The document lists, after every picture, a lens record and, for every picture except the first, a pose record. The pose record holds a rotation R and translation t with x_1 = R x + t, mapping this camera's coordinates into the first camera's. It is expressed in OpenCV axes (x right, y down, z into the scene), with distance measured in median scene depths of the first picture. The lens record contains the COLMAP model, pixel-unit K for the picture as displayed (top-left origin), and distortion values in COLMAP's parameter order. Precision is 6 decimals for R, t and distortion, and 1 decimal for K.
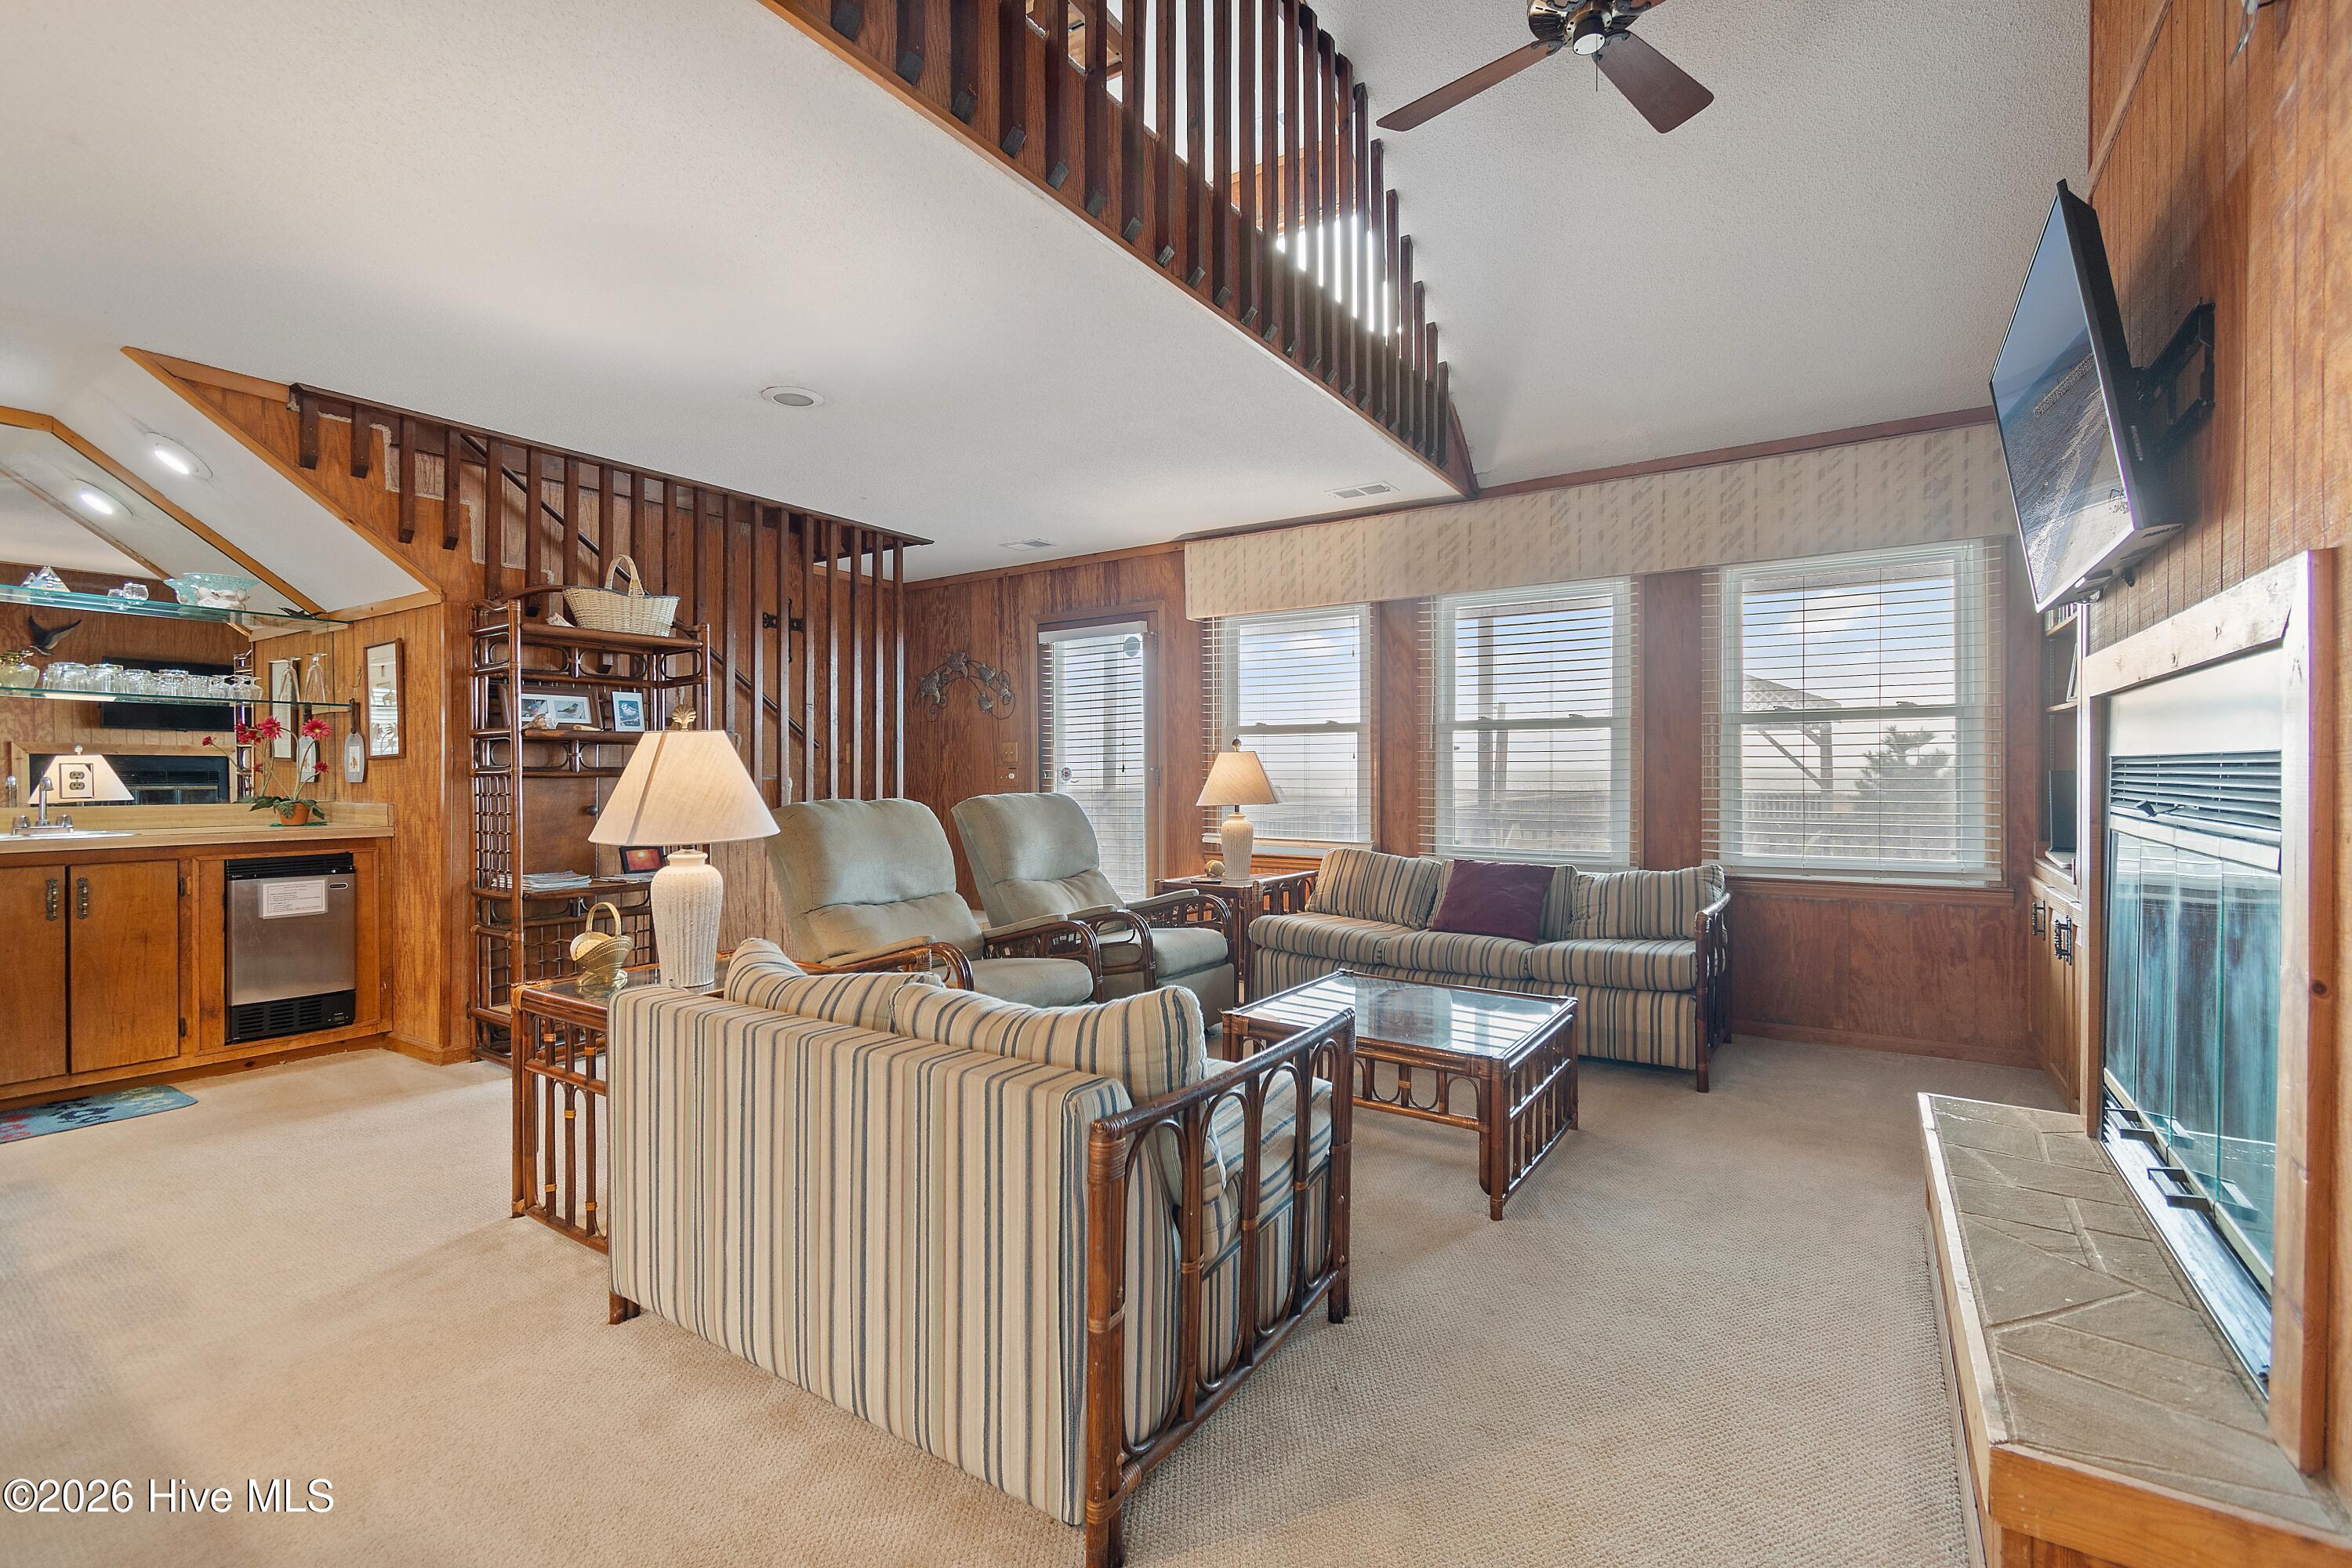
lens RADIAL K [[1045.8, 0, 1180.7], [0, 1045.8, 777.4], [0, 0, 1]] dist [0.005521, -0.001640]
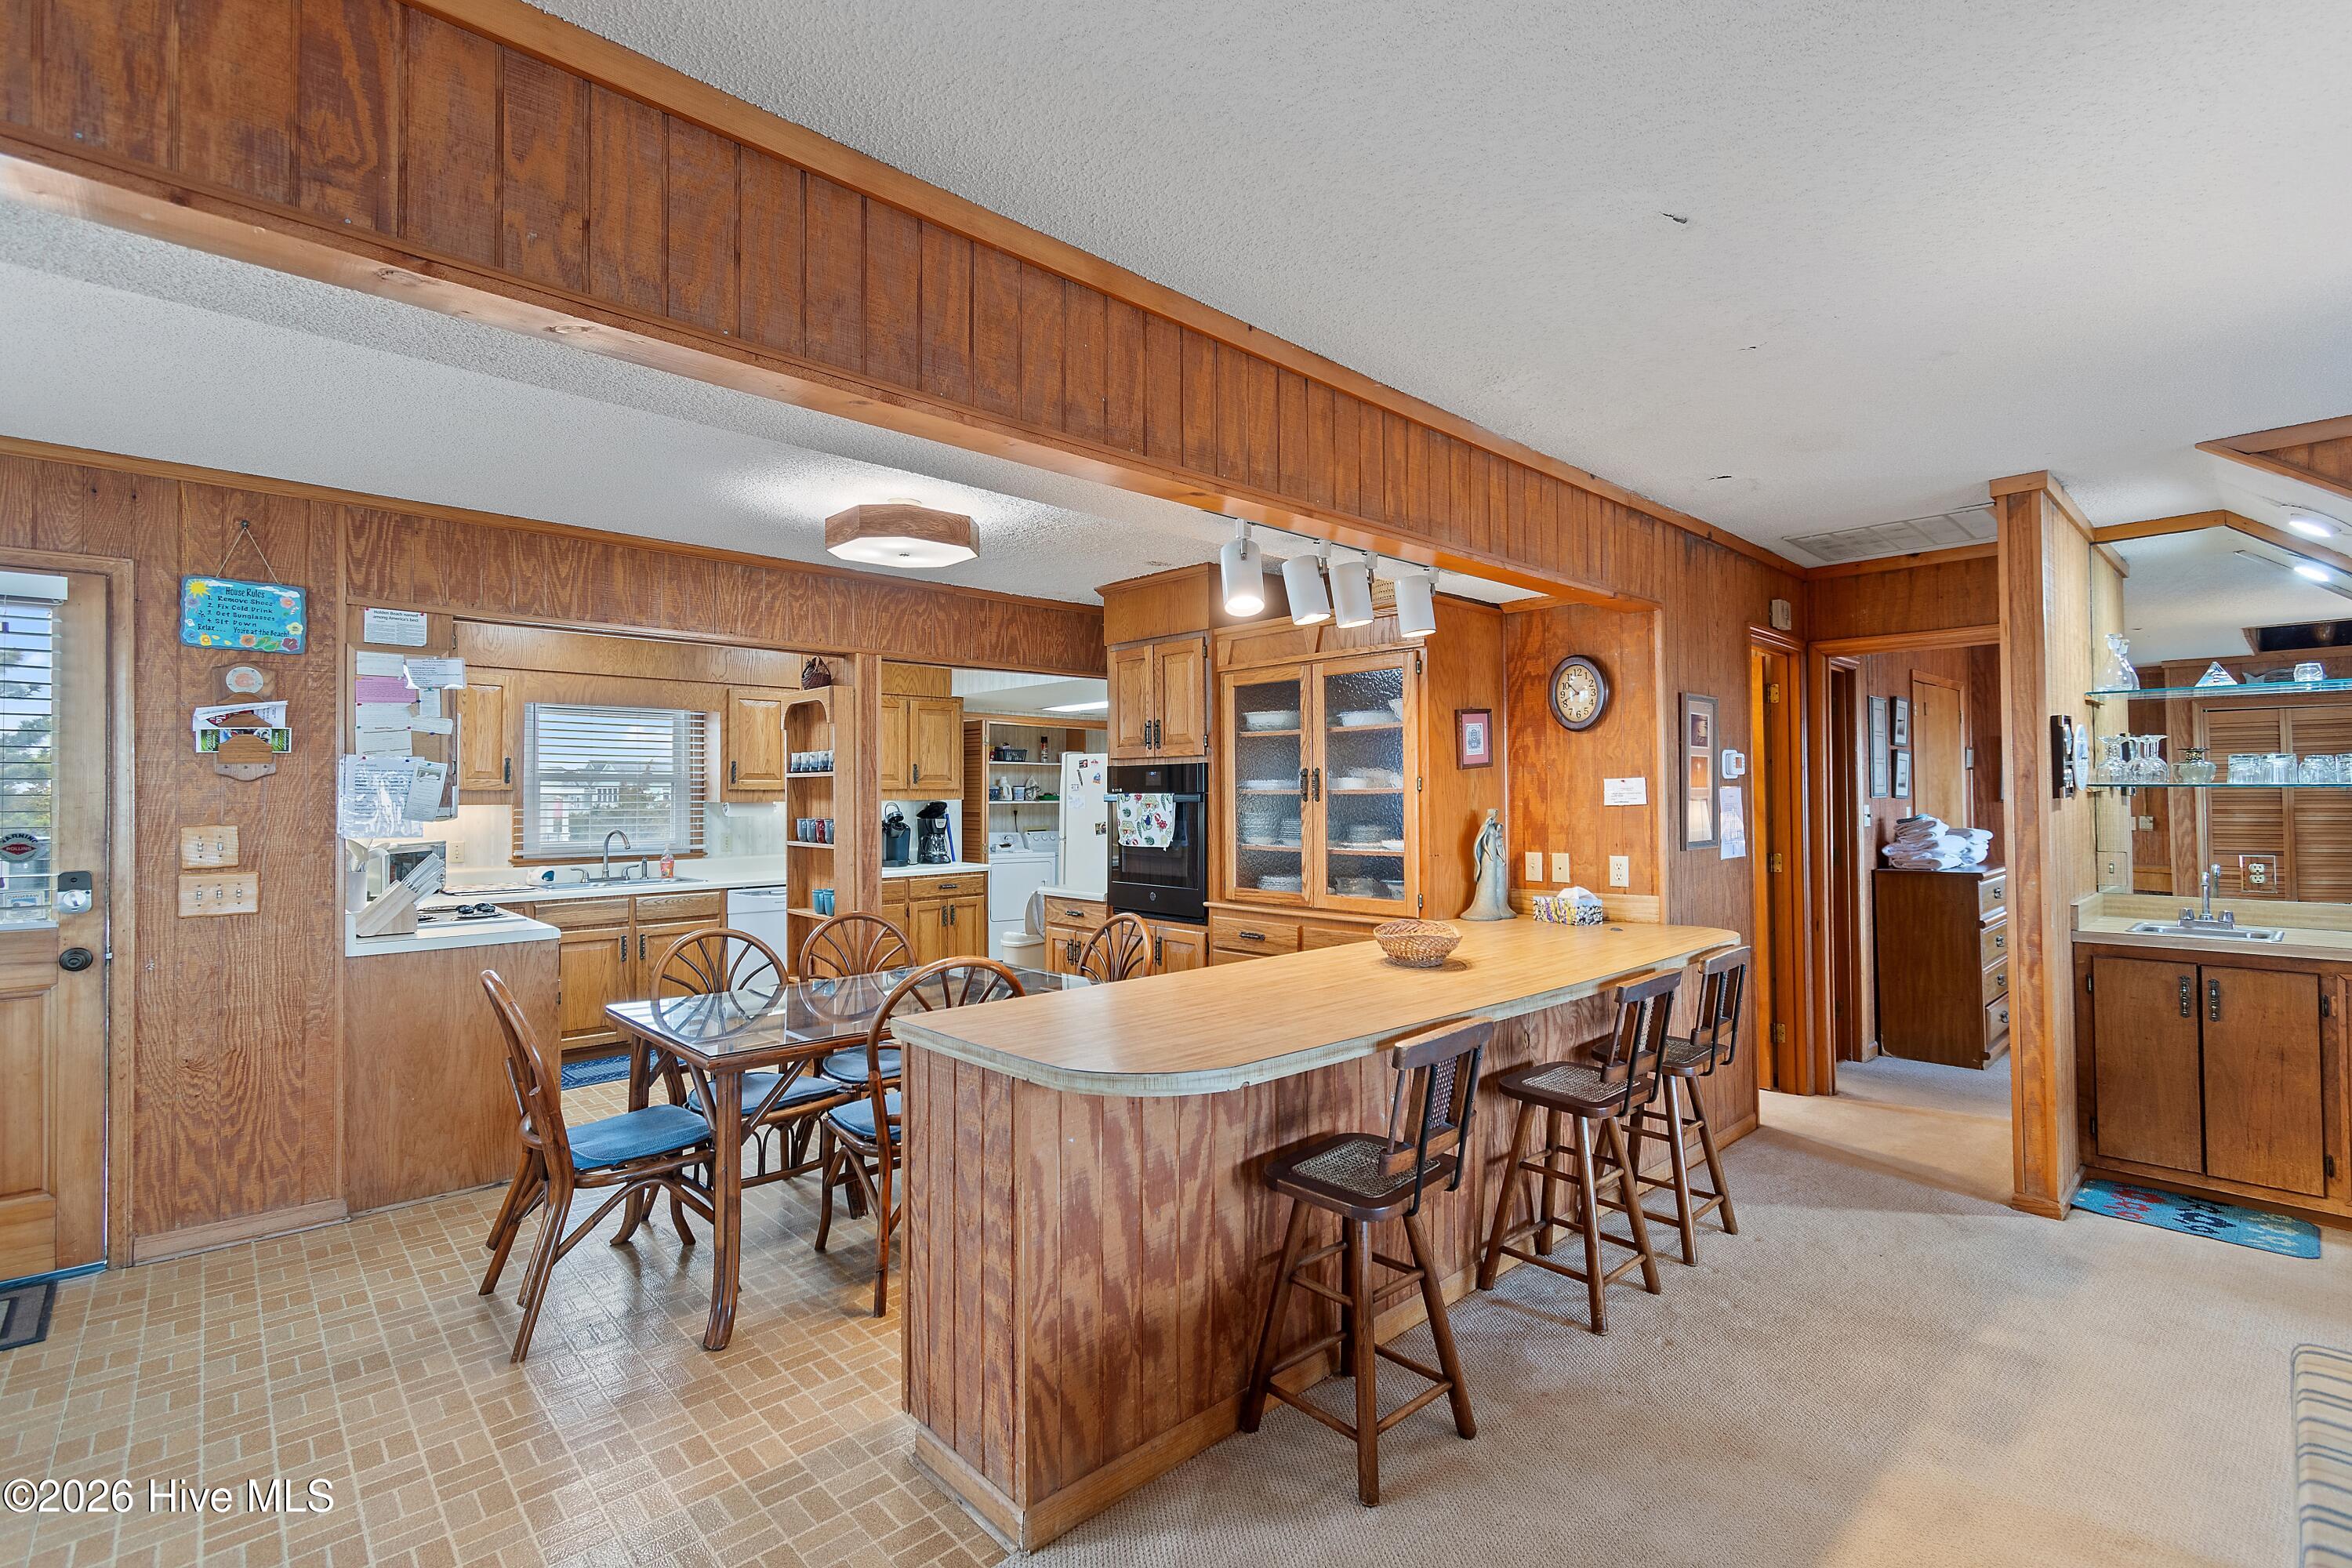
lens RADIAL K [[1045.8, 0, 1173.3], [0, 1045.8, 777.6], [0, 0, 1]] dist [0.005521, -0.001640]
pose [[-0.238397, -0.016549, -0.971027, 0.128560], [0.003371, 0.999835, -0.017867, -0.067795], [0.971162, -0.007533, -0.238302, 0.238436]]
